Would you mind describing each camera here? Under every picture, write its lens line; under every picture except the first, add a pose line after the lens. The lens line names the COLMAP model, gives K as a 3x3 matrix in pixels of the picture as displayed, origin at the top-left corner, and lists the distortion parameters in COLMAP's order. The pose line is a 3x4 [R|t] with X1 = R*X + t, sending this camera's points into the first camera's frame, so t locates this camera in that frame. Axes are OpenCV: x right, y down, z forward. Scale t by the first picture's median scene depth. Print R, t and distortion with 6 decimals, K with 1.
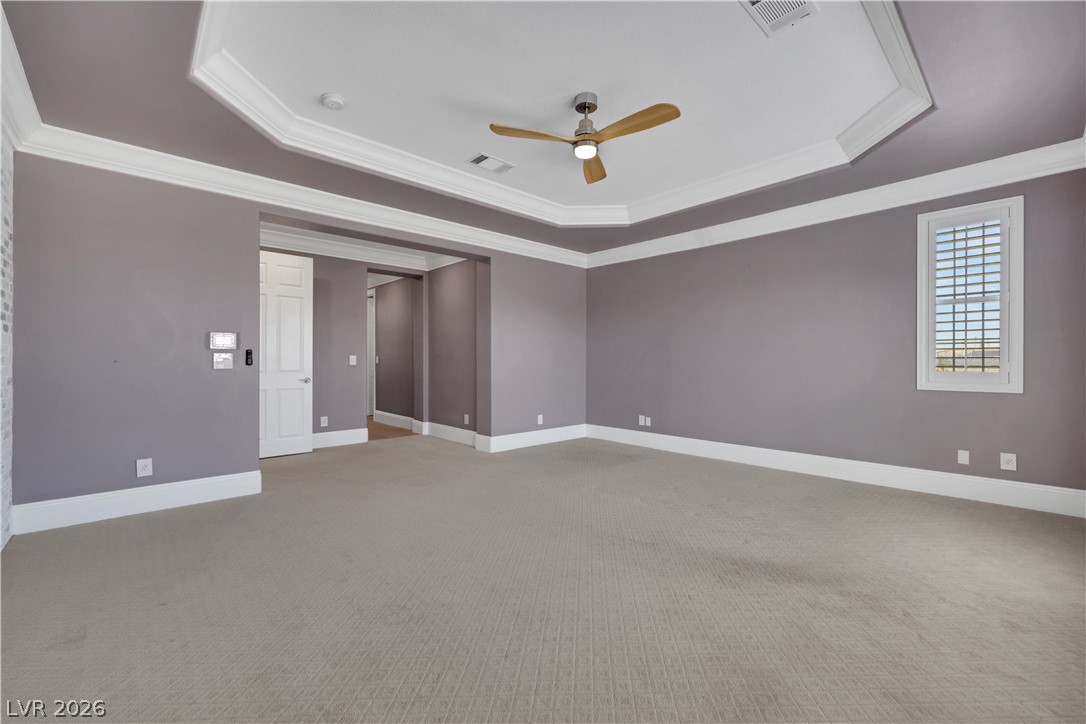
lens RADIAL K [[451.5, 0, 534.0], [0, 451.5, 363.3], [0, 0, 1]] dist [0.001071, 0.000144]
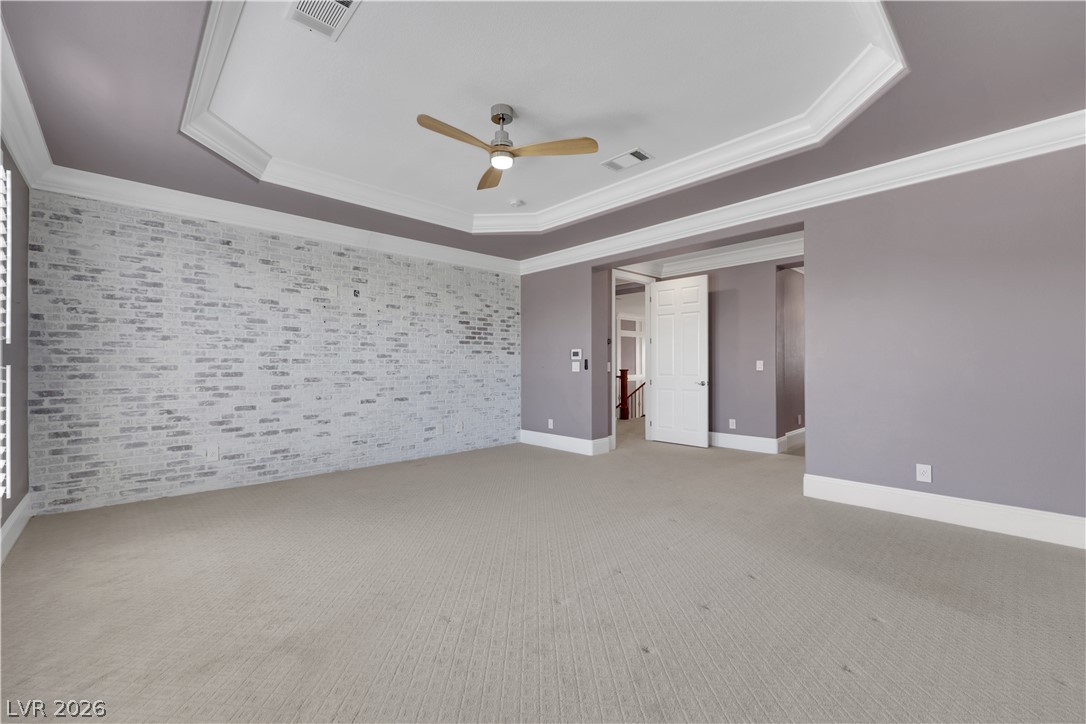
lens RADIAL K [[451.5, 0, 534.0], [0, 451.5, 363.3], [0, 0, 1]] dist [0.001071, 0.000144]
pose [[0.000397, -0.007269, -0.999973, 0.677280], [-0.003565, 0.999967, -0.007271, -0.003760], [0.999994, 0.003568, 0.000371, 0.626660]]
